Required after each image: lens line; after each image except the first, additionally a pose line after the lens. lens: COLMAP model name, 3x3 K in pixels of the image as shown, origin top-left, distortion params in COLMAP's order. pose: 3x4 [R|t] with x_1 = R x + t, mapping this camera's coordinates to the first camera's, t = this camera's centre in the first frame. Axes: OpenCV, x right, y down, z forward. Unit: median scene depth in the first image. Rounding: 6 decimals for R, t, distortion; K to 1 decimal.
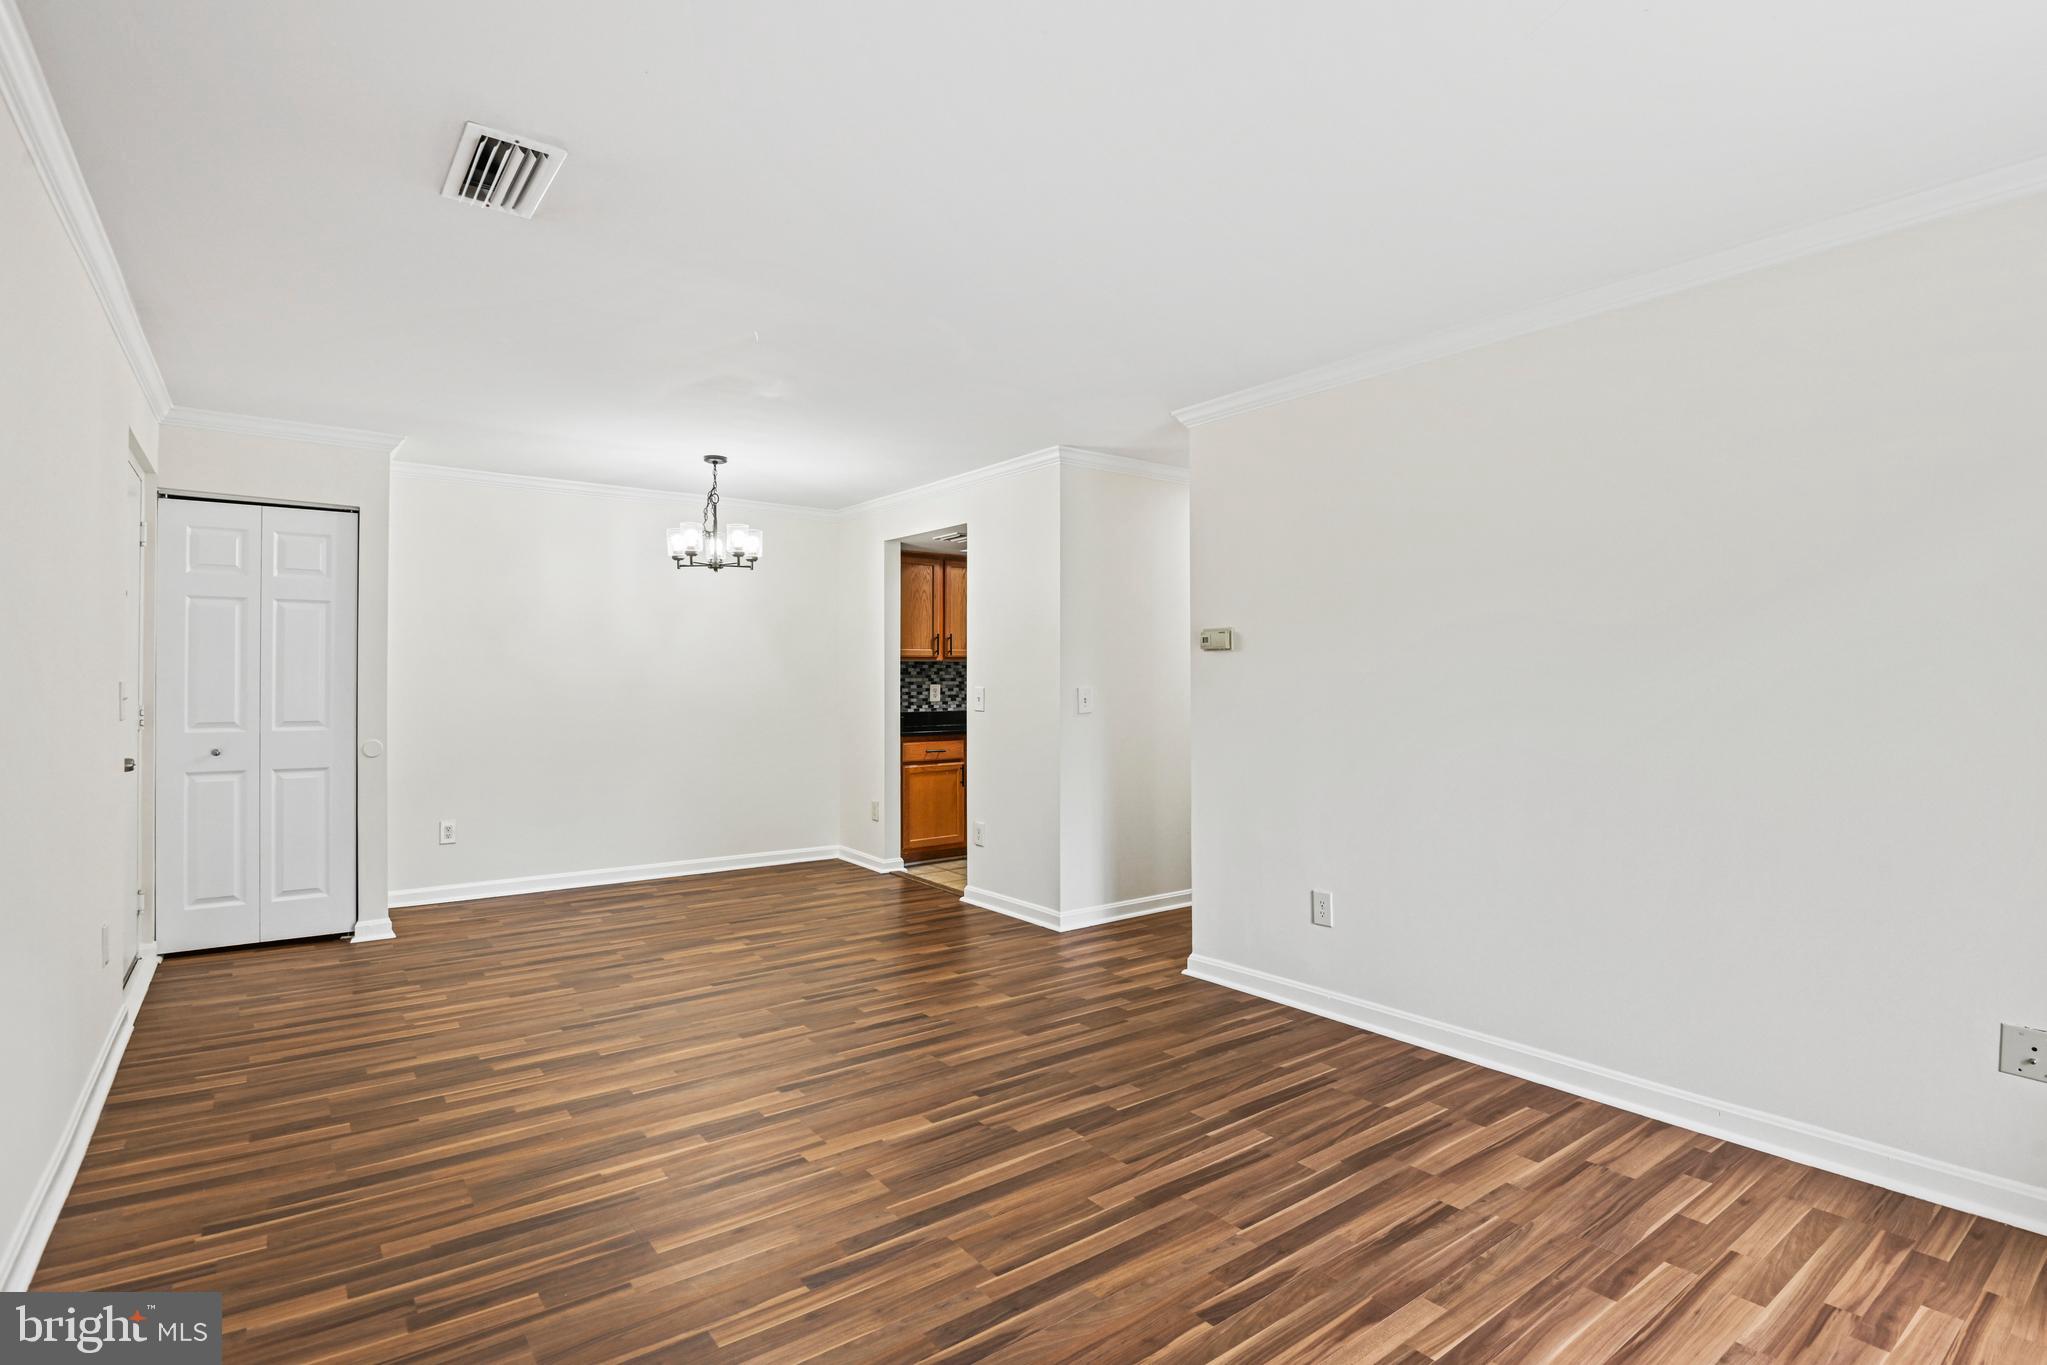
lens RADIAL K [[1027.8, 0, 1017.4], [0, 1027.8, 676.9], [0, 0, 1]] dist [-0.006577, -0.001118]
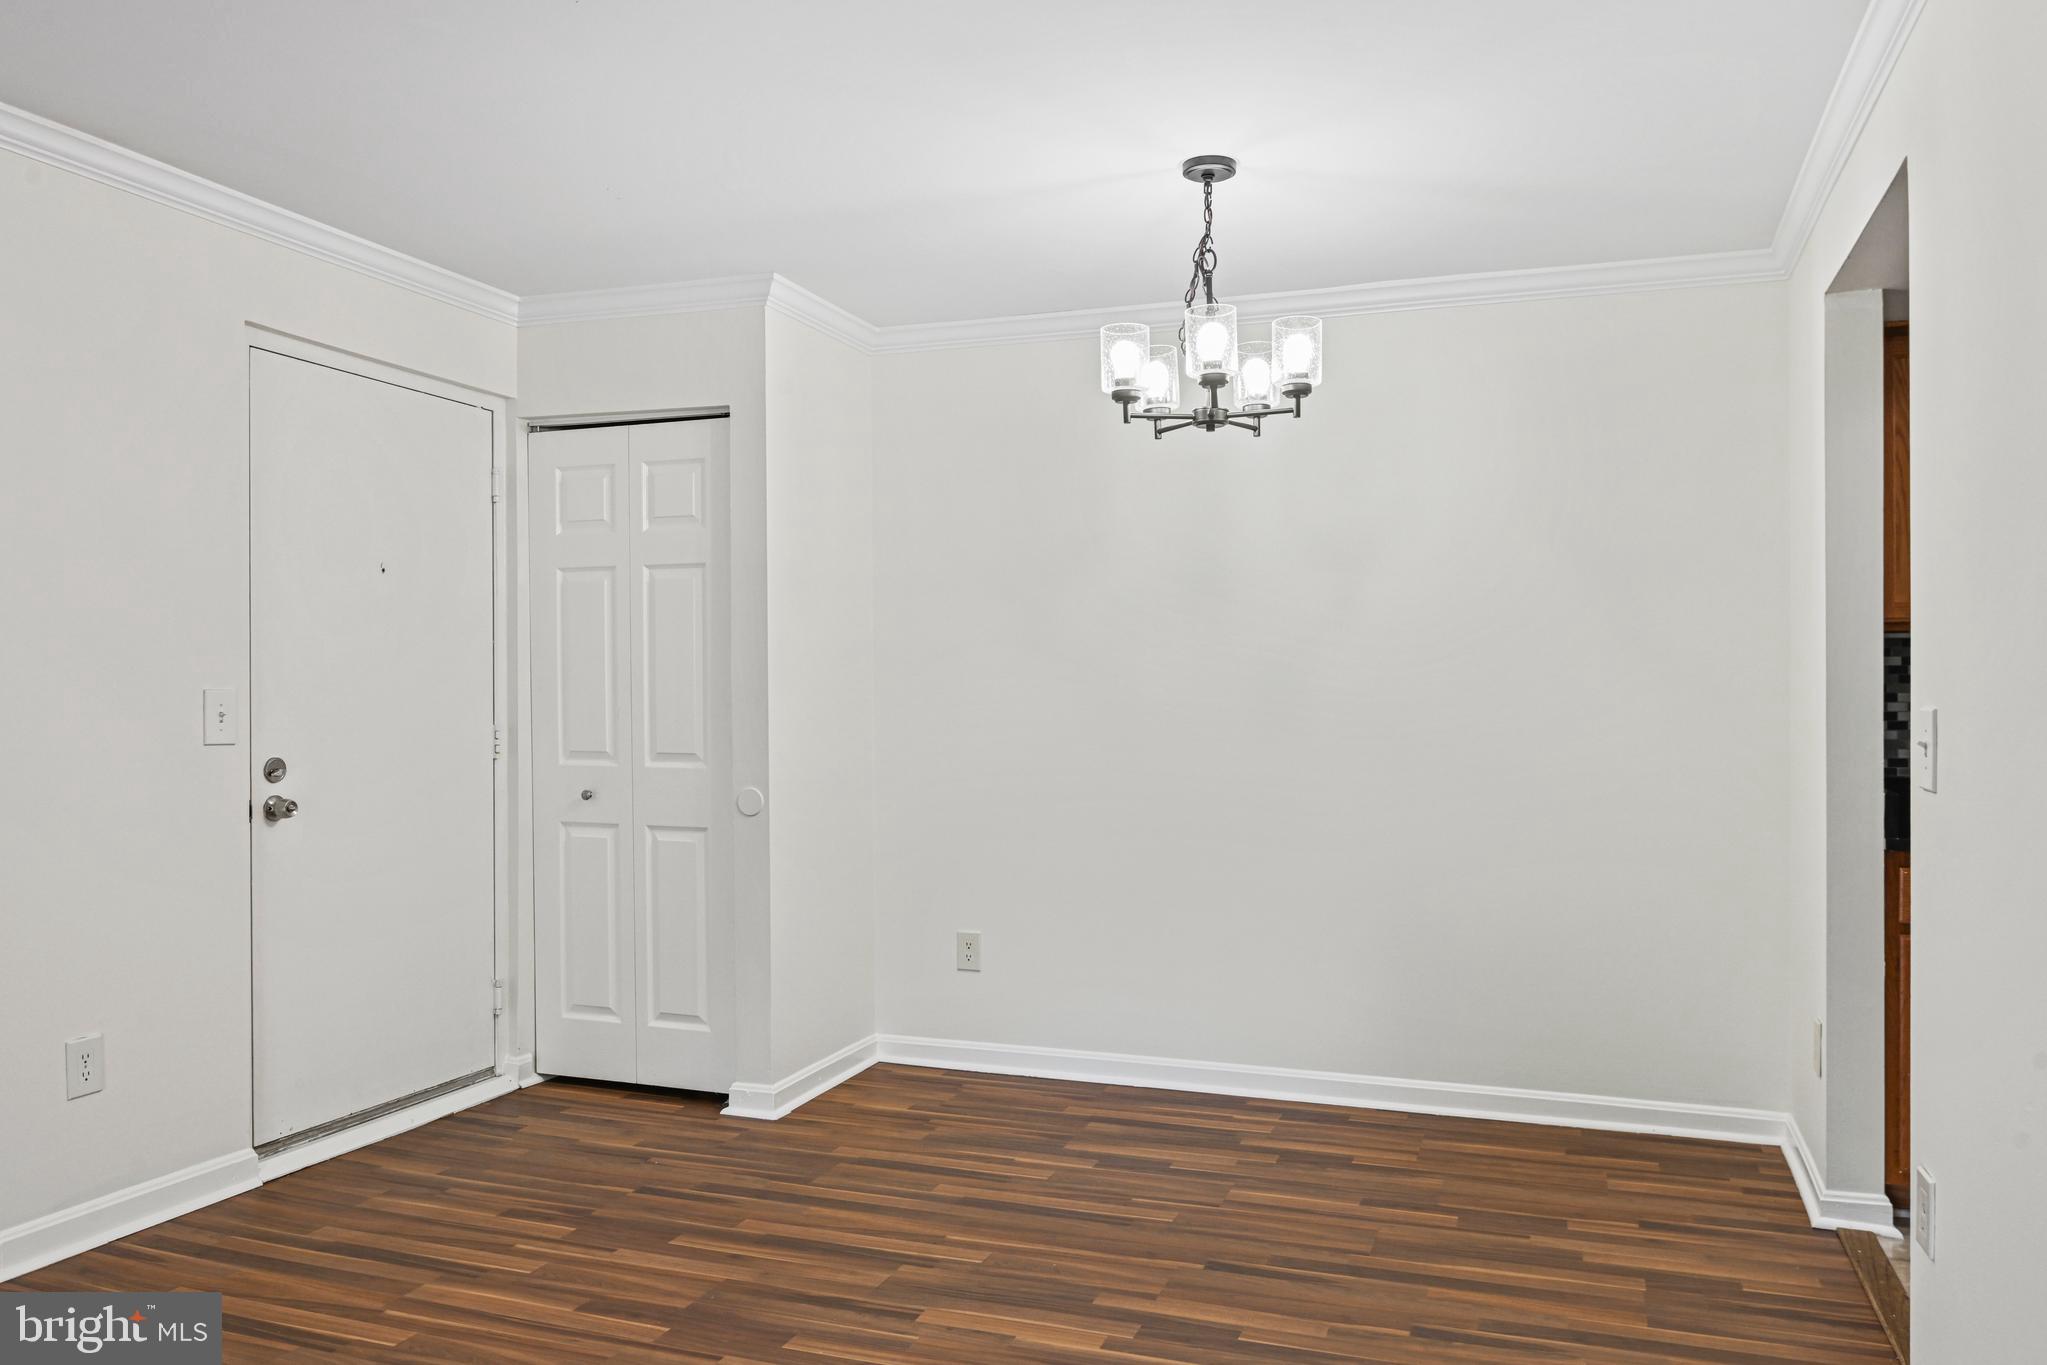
lens RADIAL K [[1513.8, 0, 1022.1], [0, 1513.8, 703.3], [0, 0, 1]] dist [0.005704, -0.000155]
pose [[0.548226, 0.001414, -0.836329, 0.220621], [-0.000255, 0.999999, 0.001524, 0.010881], [0.836330, -0.000623, 0.548226, 0.679592]]
